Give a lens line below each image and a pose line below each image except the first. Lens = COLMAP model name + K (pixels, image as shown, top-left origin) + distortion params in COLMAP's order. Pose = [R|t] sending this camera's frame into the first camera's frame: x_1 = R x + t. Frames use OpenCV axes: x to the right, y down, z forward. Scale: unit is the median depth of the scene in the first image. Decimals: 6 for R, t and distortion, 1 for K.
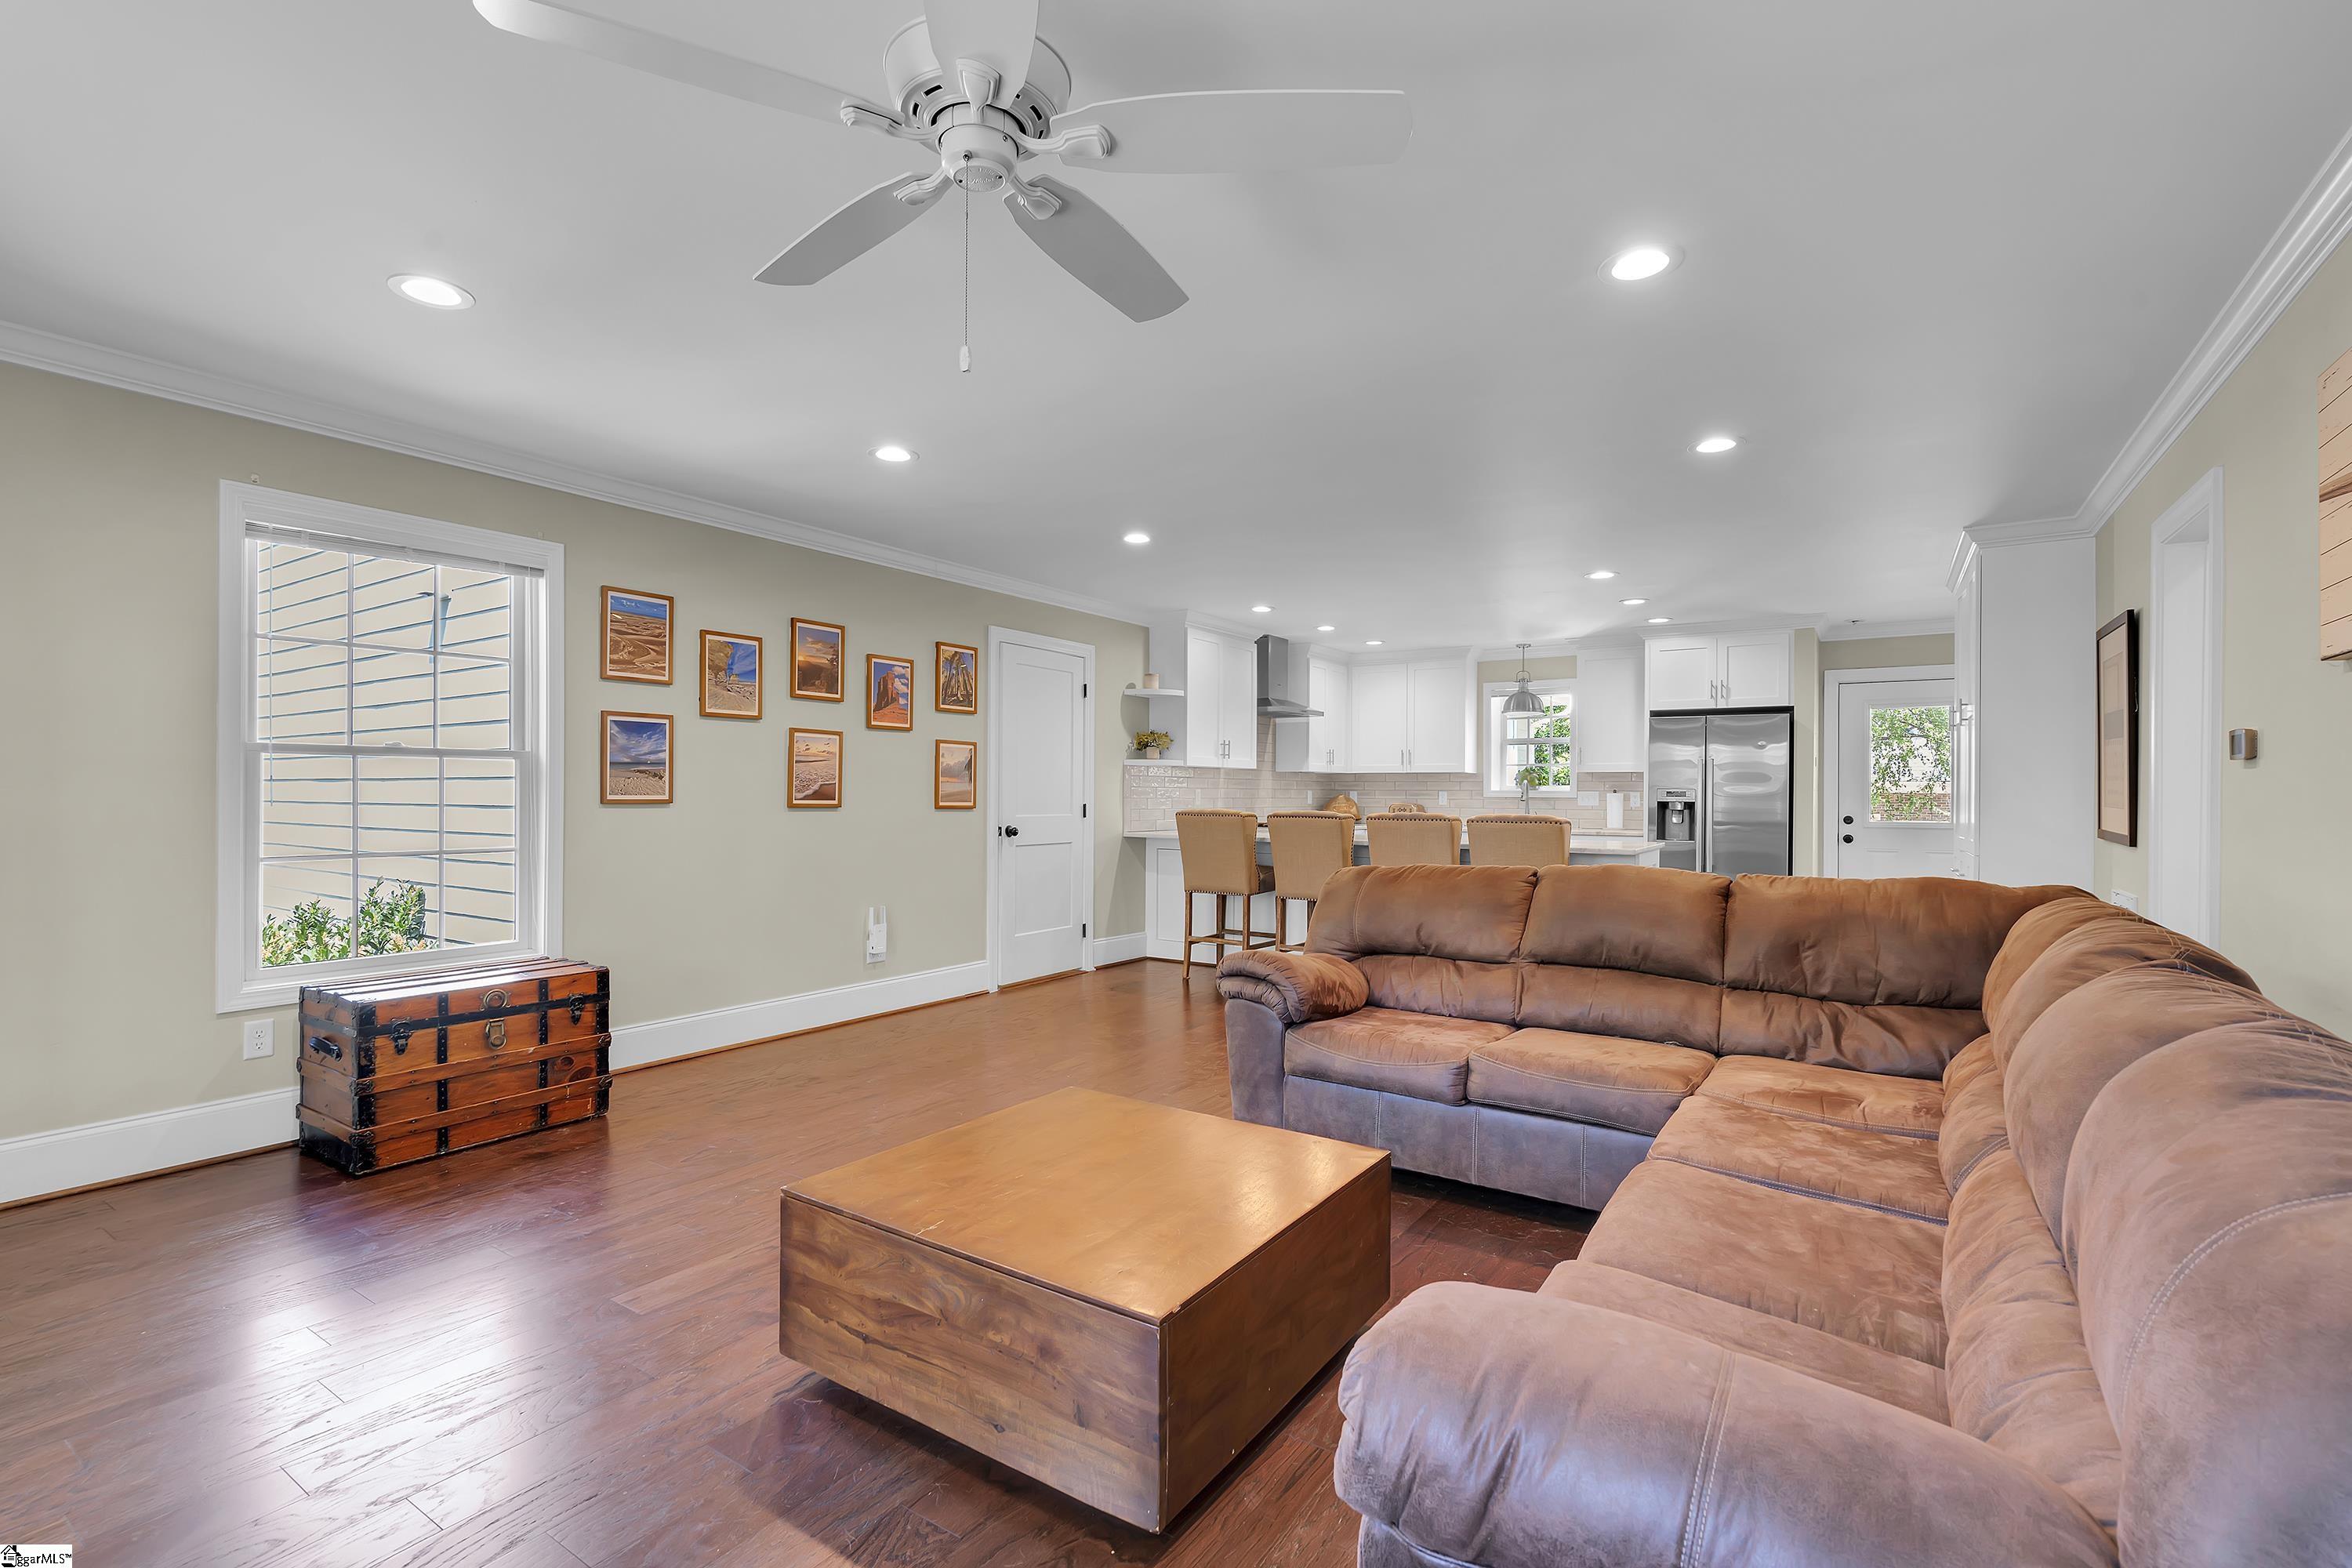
lens RADIAL K [[1057.8, 0, 1178.1], [0, 1057.8, 786.4], [0, 0, 1]] dist [-0.002716, 0.000978]
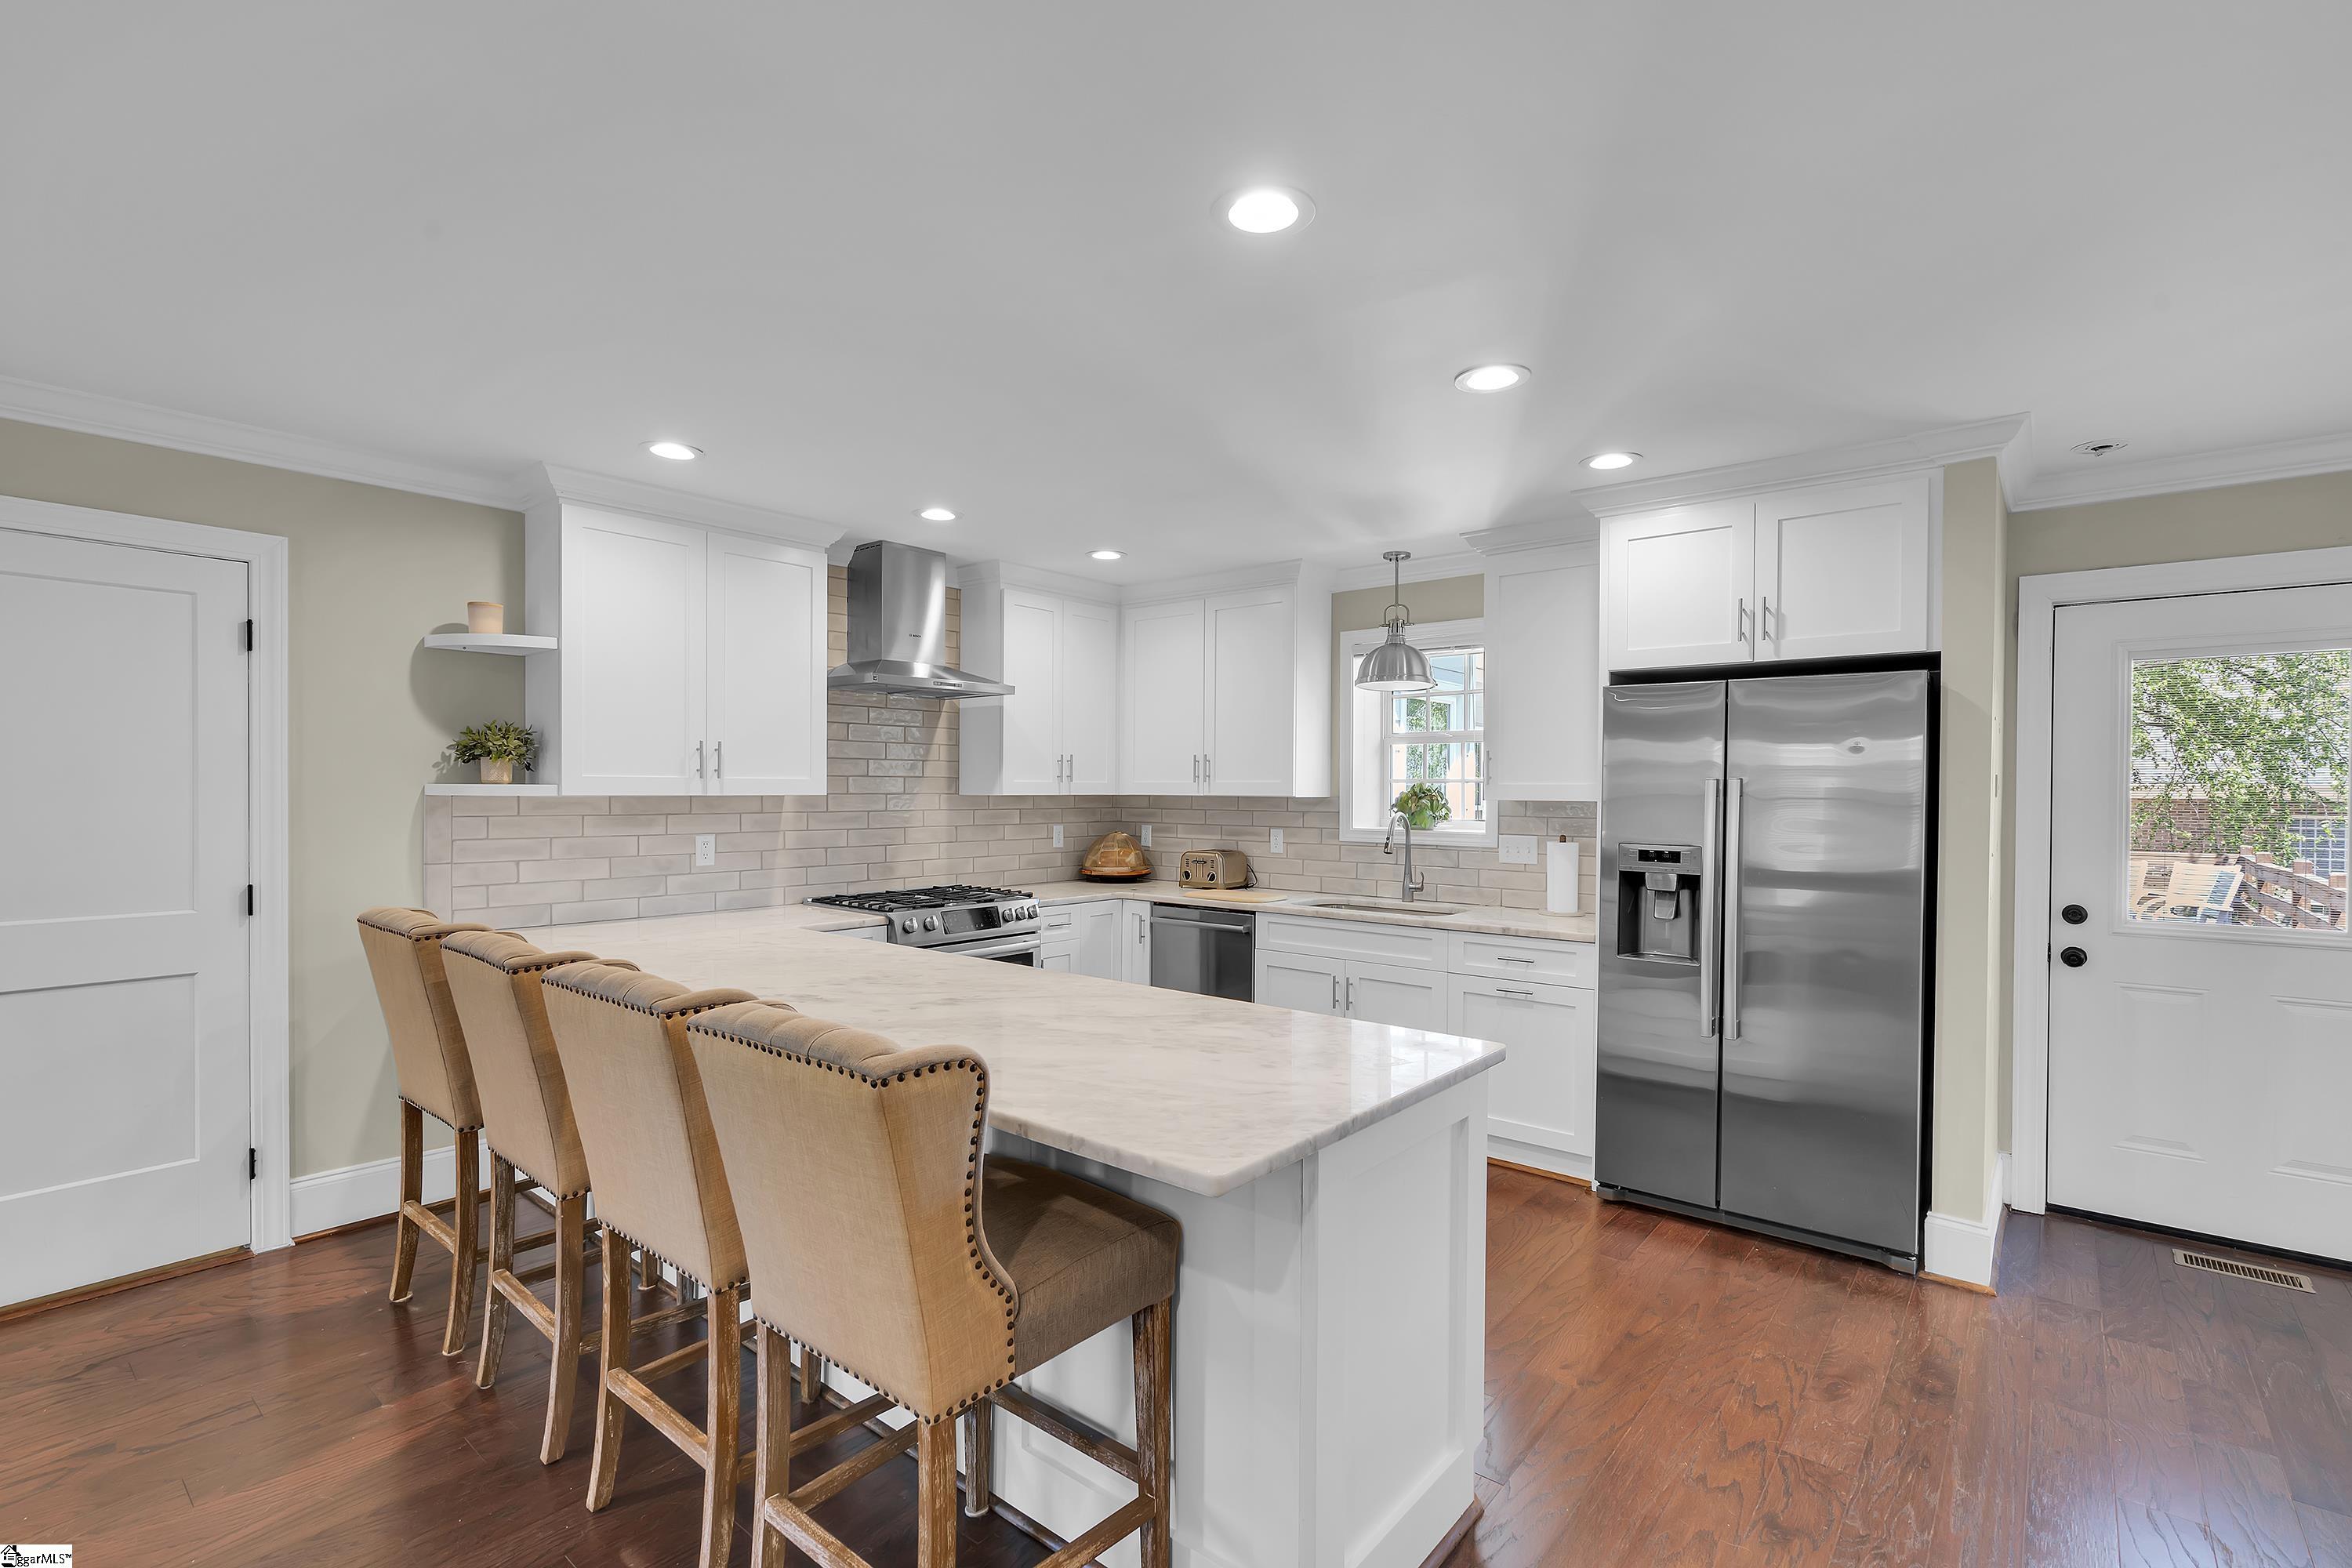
lens RADIAL K [[1057.8, 0, 1181.8], [0, 1057.8, 792.4], [0, 0, 1]] dist [-0.002716, 0.000978]
pose [[0.993718, 0.000032, -0.111915, 0.315368], [0.001122, 0.999947, 0.010247, -0.024208], [0.111910, -0.010308, 0.993665, 0.524353]]
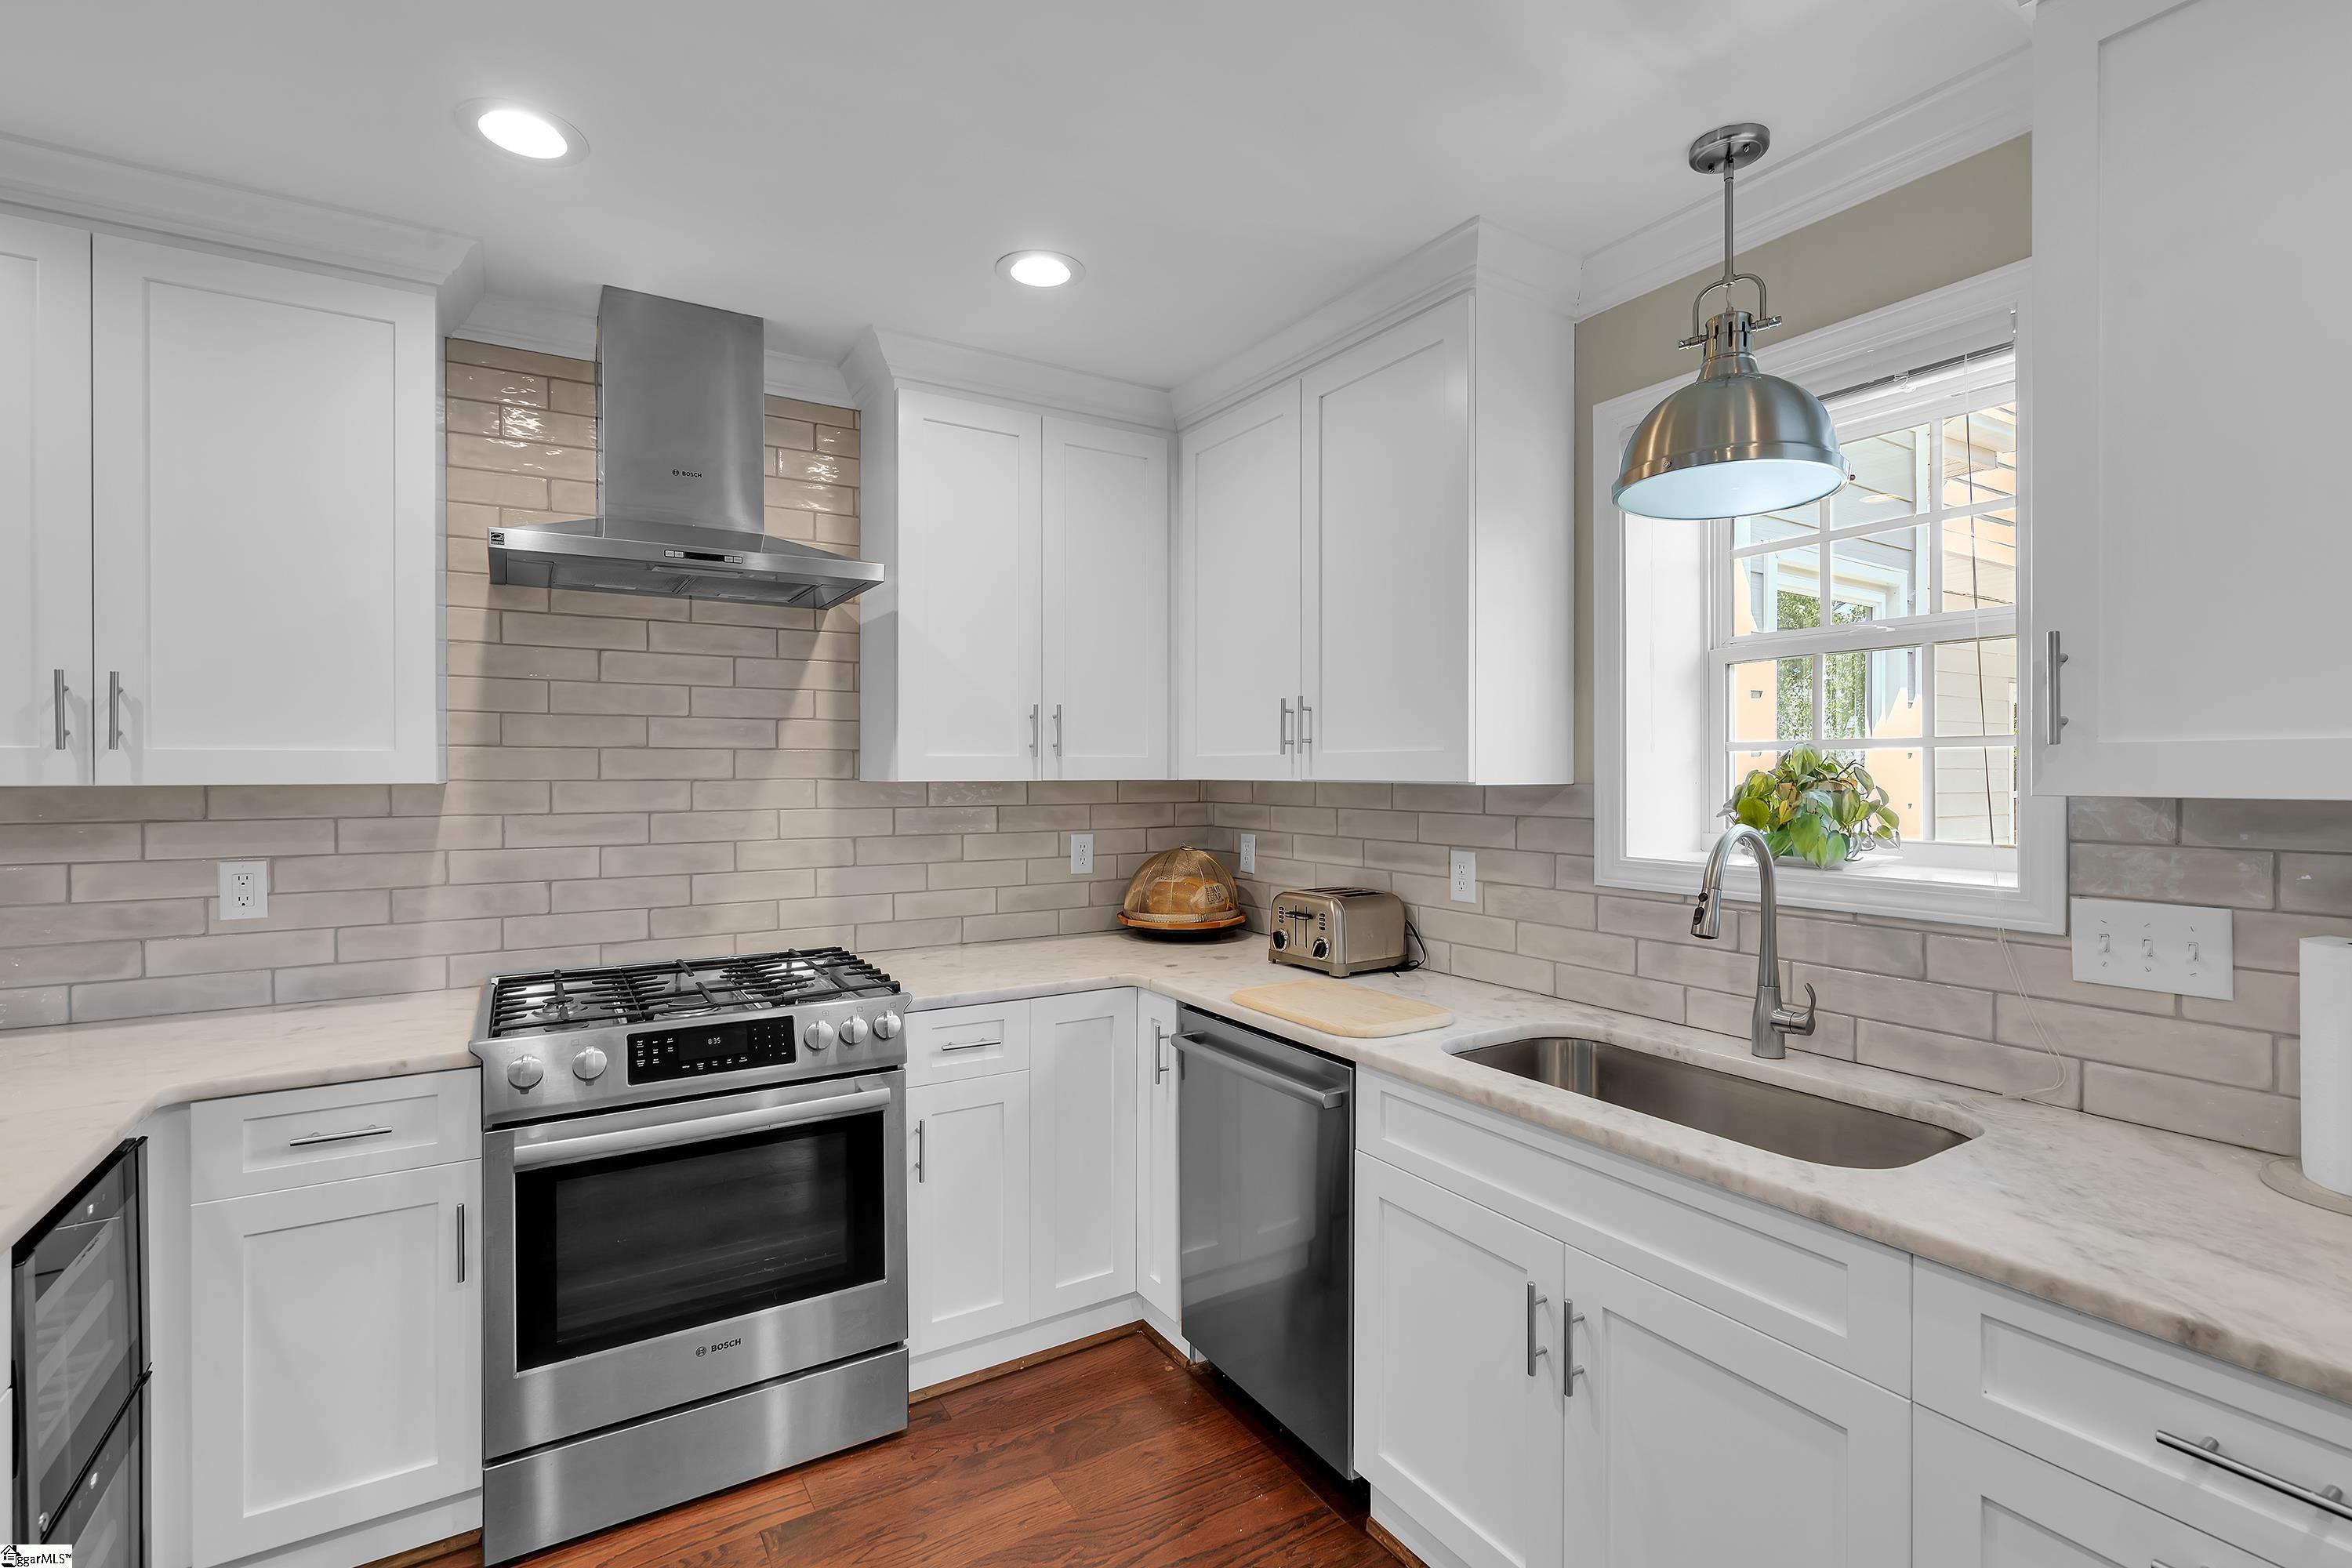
lens RADIAL K [[1057.8, 0, 1177.0], [0, 1057.8, 776.5], [0, 0, 1]] dist [-0.002716, 0.000978]
pose [[0.908077, -0.004998, -0.418773, 0.355500], [0.008584, 0.999941, 0.006681, -0.019357], [0.418715, -0.009662, 0.908066, 0.872830]]
